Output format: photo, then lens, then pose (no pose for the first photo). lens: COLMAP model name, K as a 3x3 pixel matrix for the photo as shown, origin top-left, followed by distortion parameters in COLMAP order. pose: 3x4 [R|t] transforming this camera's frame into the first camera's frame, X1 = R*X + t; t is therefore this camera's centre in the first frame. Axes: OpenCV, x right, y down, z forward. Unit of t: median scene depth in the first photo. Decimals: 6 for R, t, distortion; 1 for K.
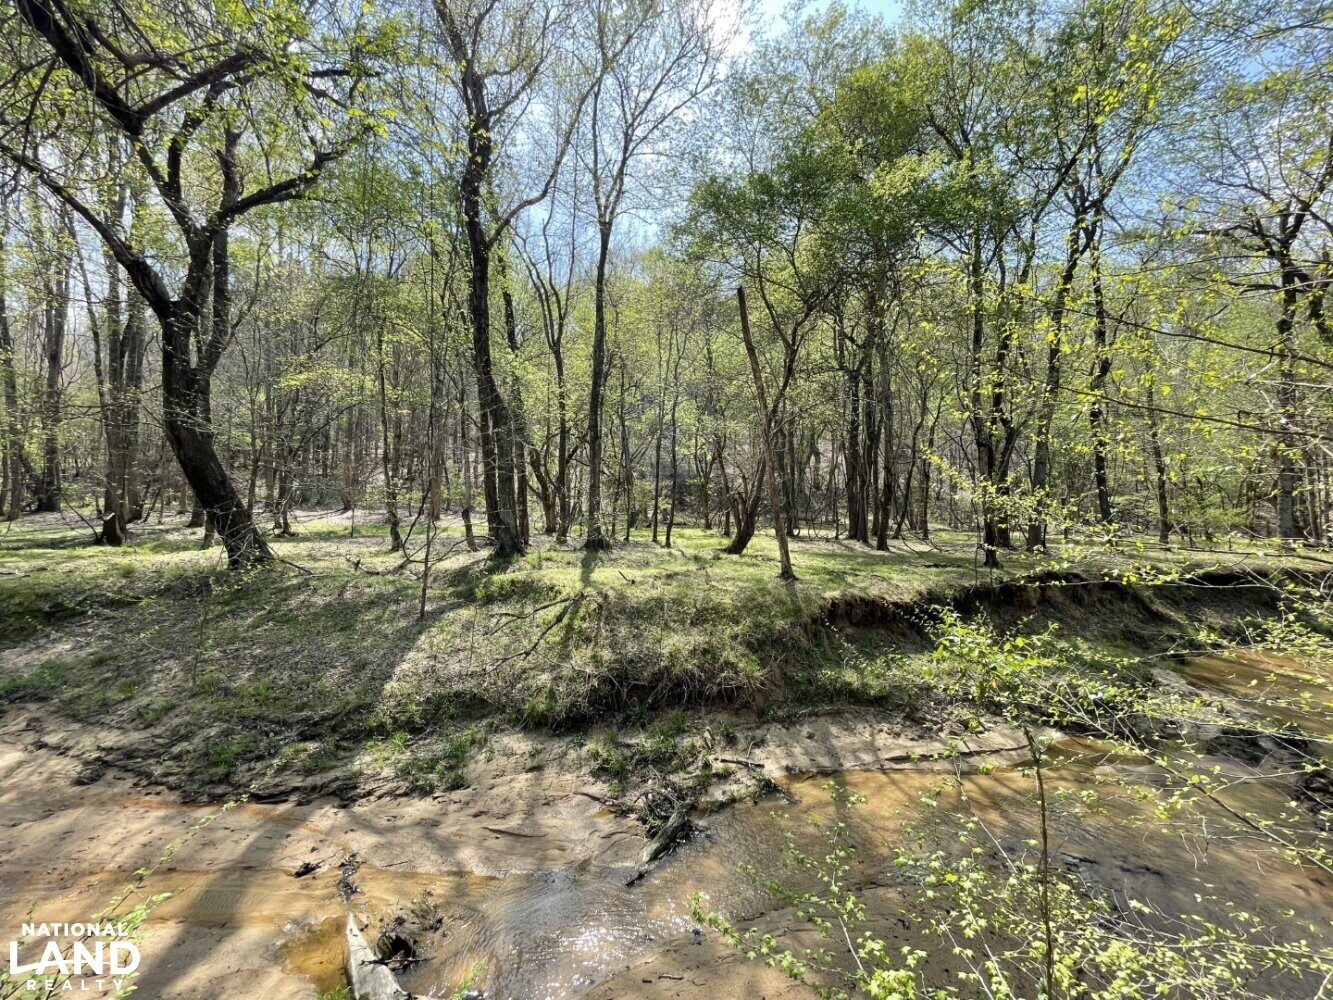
lens RADIAL K [[547.8, 0, 665.4], [0, 547.8, 511.7], [0, 0, 1]] dist [-0.009664, -0.000164]
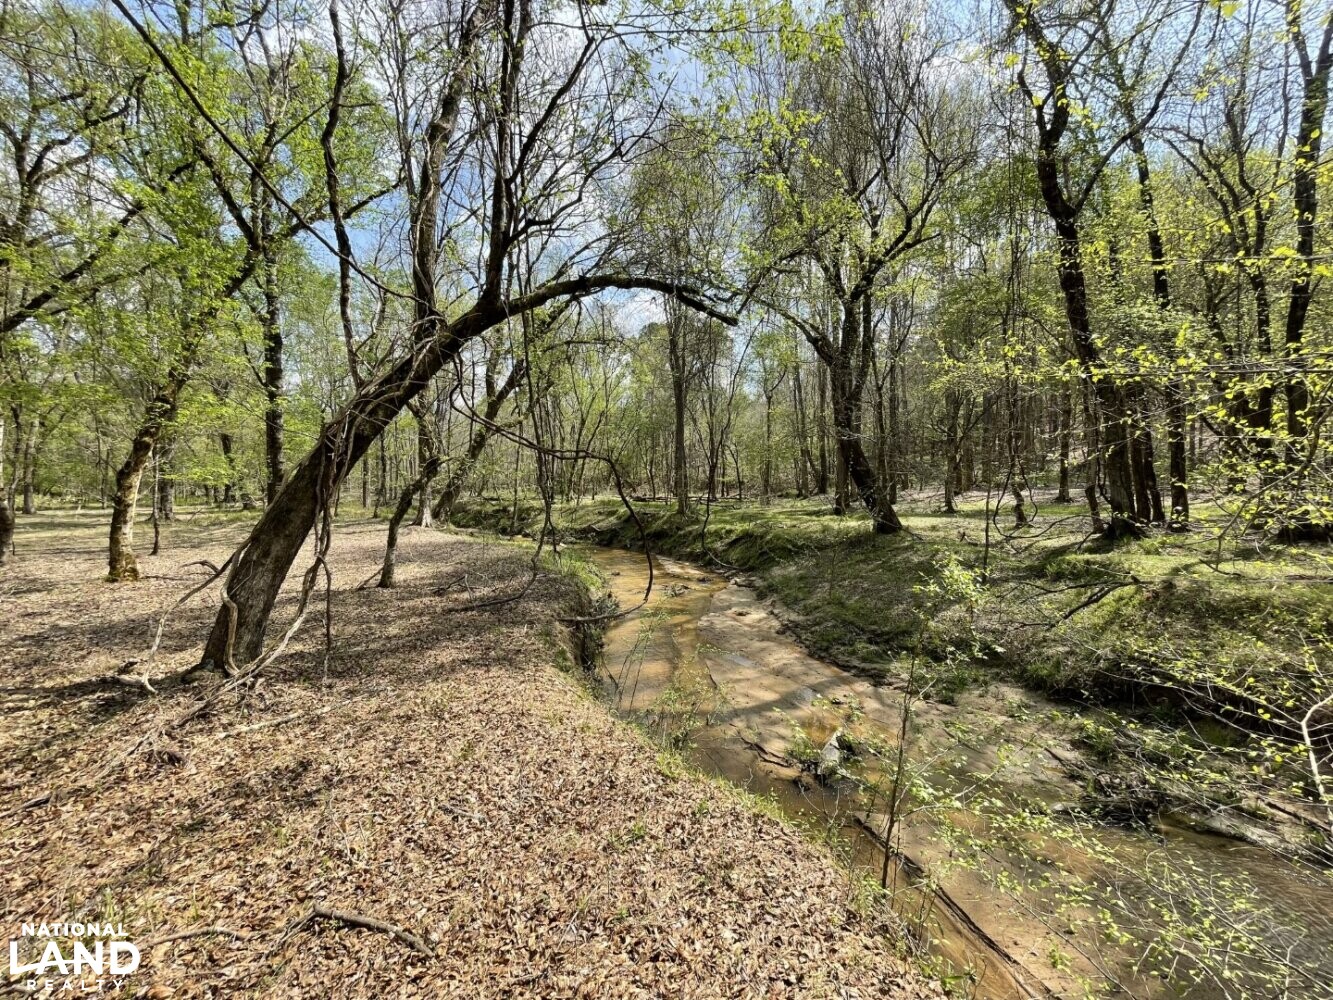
lens RADIAL K [[535.0, 0, 668.1], [0, 535.0, 500.3], [0, 0, 1]] dist [-0.000129, -0.000001]
pose [[0.376525, 0.000613, -0.926406, 0.565761], [0.021442, 0.999726, 0.009376, -0.014885], [0.926158, -0.023394, 0.376409, -0.105047]]
